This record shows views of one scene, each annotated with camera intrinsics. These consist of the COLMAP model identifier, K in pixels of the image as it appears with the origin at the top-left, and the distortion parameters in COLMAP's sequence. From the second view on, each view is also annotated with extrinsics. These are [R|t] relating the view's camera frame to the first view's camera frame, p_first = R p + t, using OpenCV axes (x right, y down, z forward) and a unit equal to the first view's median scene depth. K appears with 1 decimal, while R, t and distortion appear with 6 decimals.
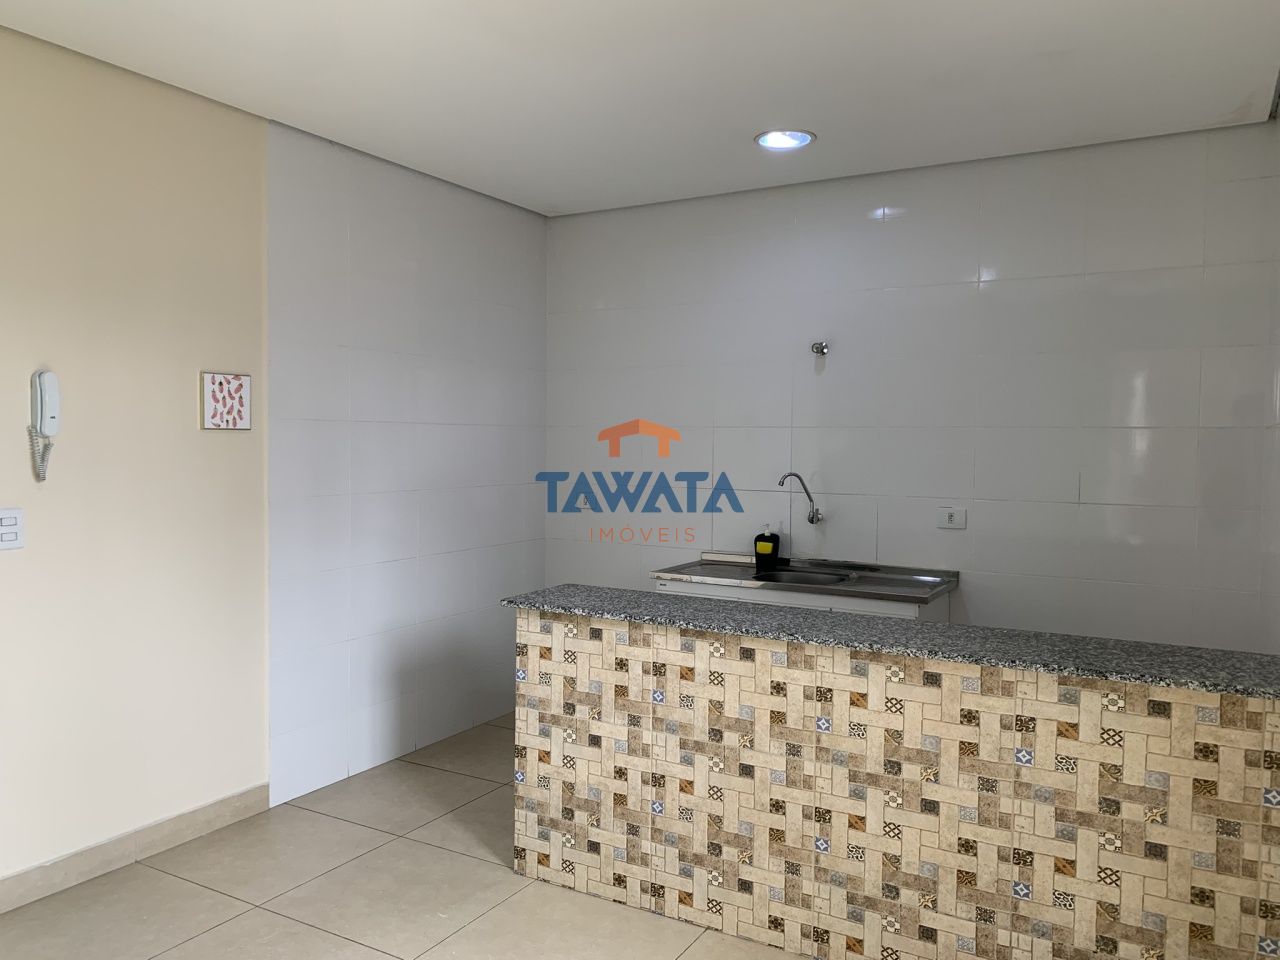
lens RADIAL K [[972.9, 0, 666.0], [0, 972.9, 488.8], [0, 0, 1]] dist [0.040421, -0.063709]
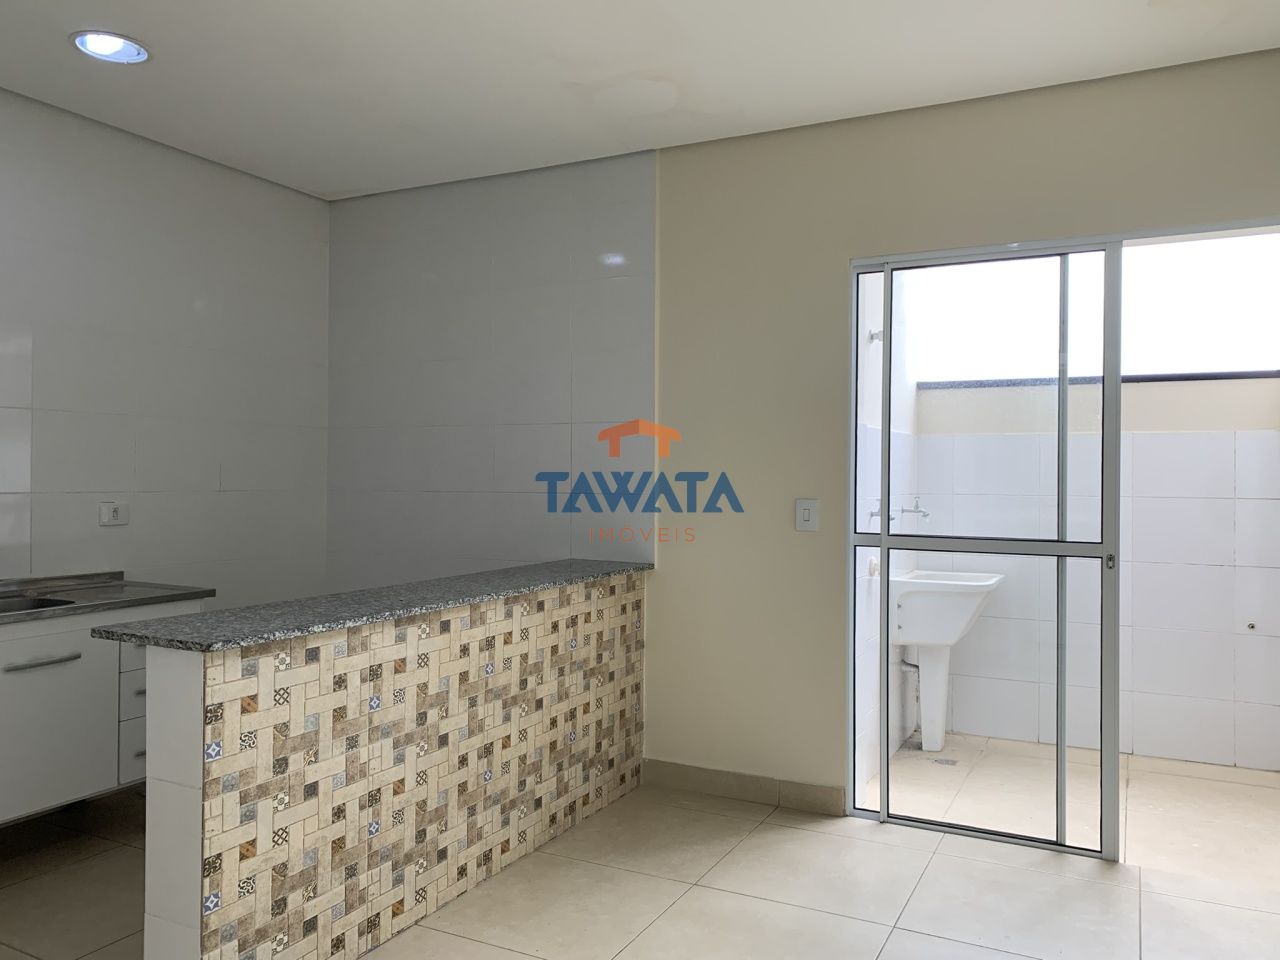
lens RADIAL K [[972.9, 0, 650.7], [0, 972.9, 469.7], [0, 0, 1]] dist [0.040421, -0.063709]
pose [[-0.037064, -0.011104, 0.999251, -0.948912], [0.044640, 0.998922, 0.012756, -0.000914], [-0.998315, 0.045079, -0.036529, 0.800166]]
